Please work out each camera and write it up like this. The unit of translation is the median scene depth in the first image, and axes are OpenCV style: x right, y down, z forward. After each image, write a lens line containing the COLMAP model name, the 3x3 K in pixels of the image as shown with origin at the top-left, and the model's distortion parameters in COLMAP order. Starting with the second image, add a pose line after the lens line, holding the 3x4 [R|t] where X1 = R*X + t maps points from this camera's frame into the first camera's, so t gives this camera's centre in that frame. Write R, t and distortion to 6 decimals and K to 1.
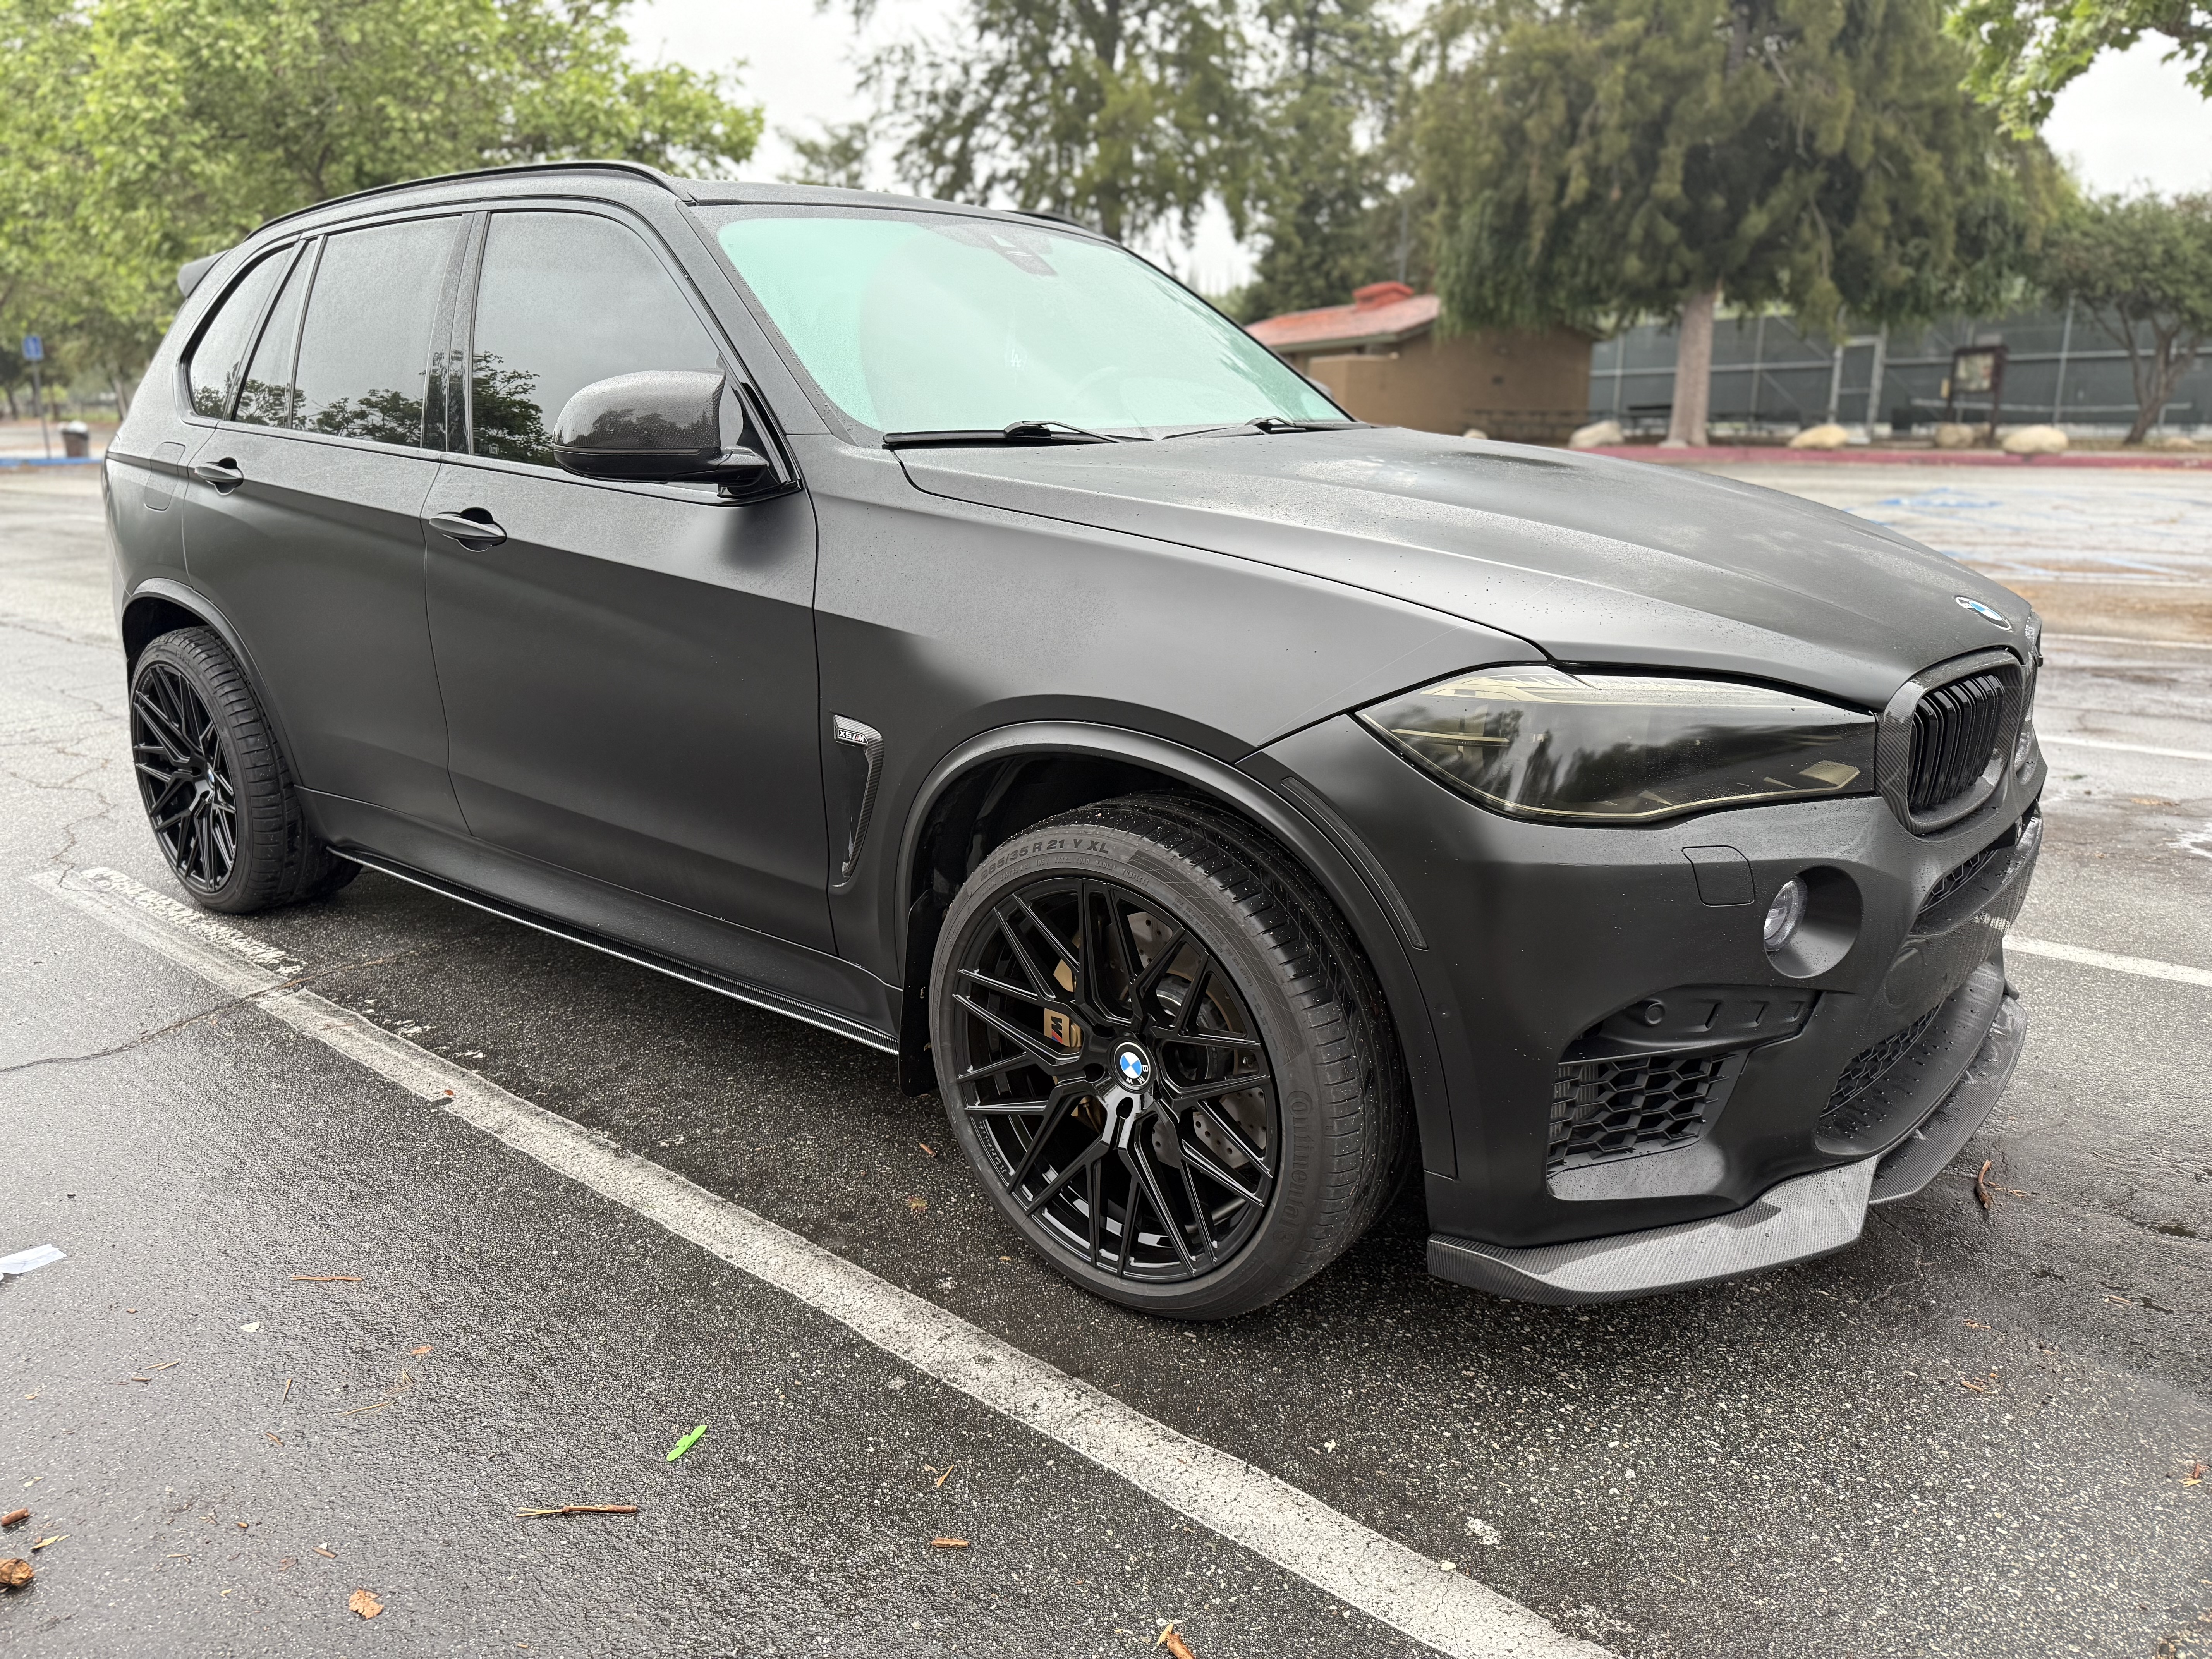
lens RADIAL K [[1538.3, 0, 1106.0], [0, 1538.3, 829.5], [0, 0, 1]] dist [0.015838, -0.014983]
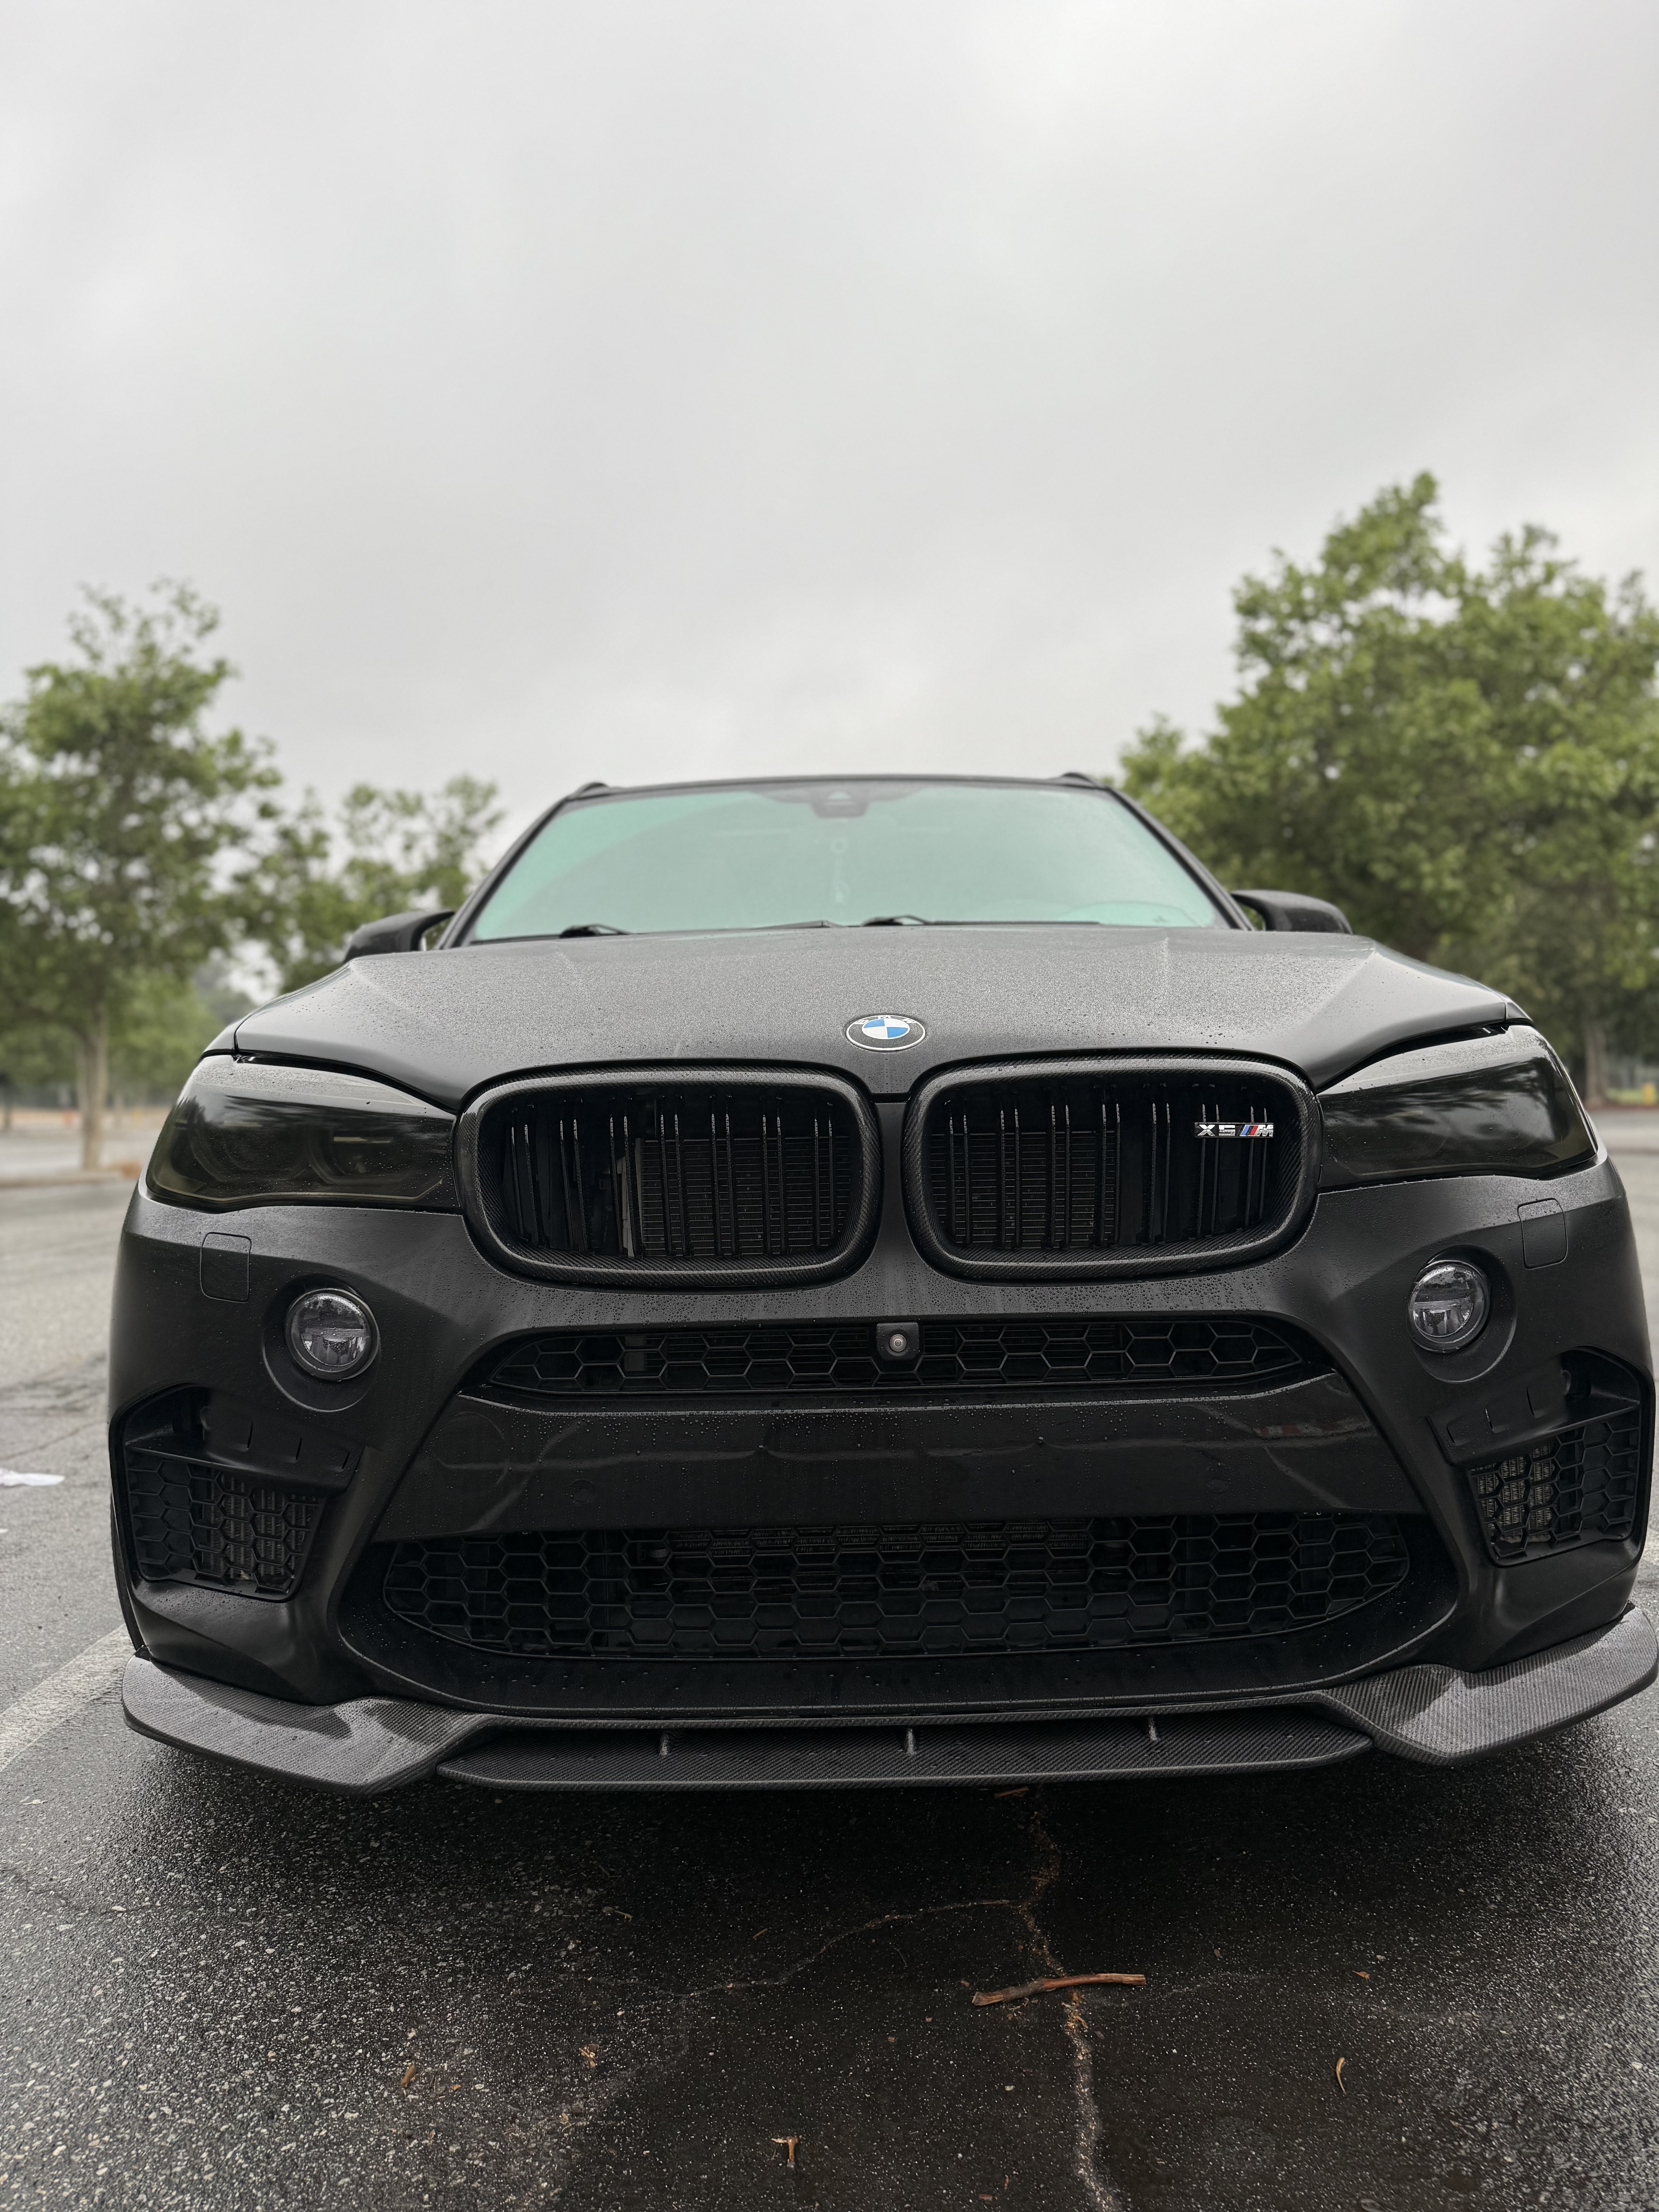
lens RADIAL K [[1534.4, 0, 829.5], [0, 1534.4, 1106.0], [0, 0, 1]] dist [0.020554, -0.021813]
pose [[0.657323, -0.003621, -0.753600, 0.131629], [-0.184908, 0.968645, -0.165939, 0.002084], [0.730572, 0.248423, 0.636043, 0.064397]]
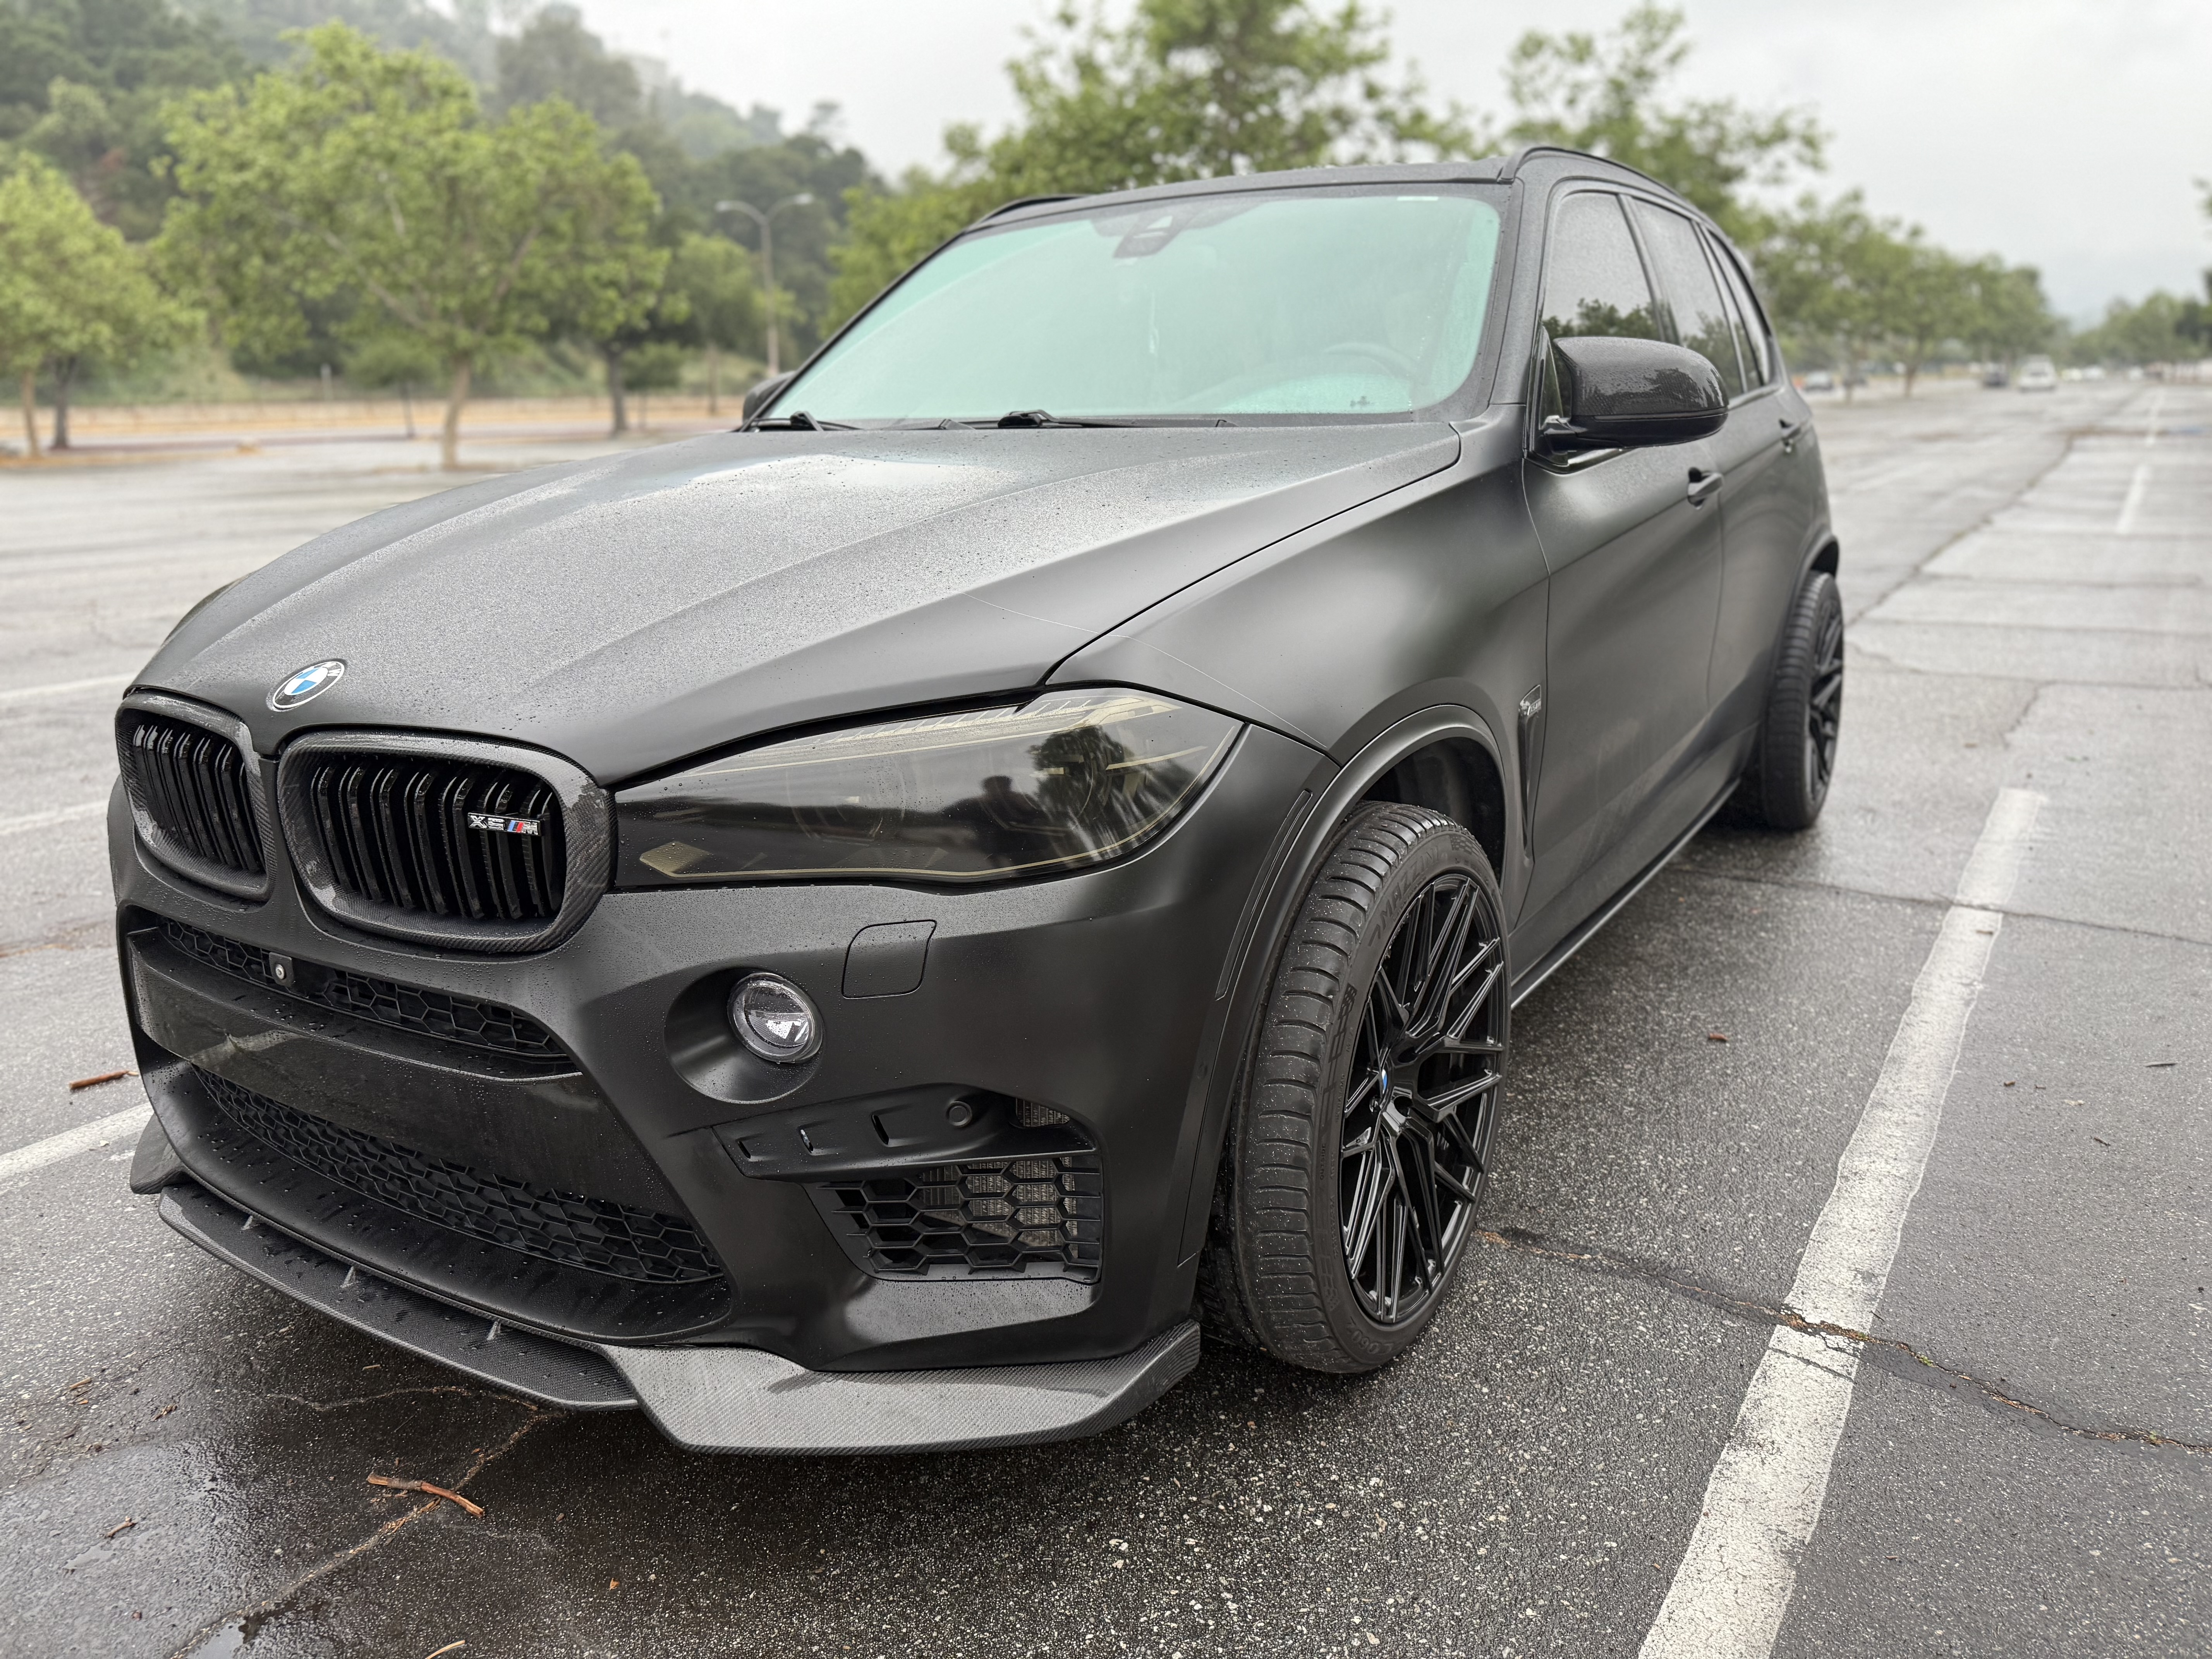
lens RADIAL K [[1534.4, 0, 1101.6], [0, 1534.4, 814.6], [0, 0, 1]] dist [0.020554, -0.021813]
pose [[0.153641, 0.257125, -0.954087, 0.167707], [-0.236909, 0.946974, 0.217058, -0.041433], [0.959306, 0.192683, 0.206409, 0.149057]]
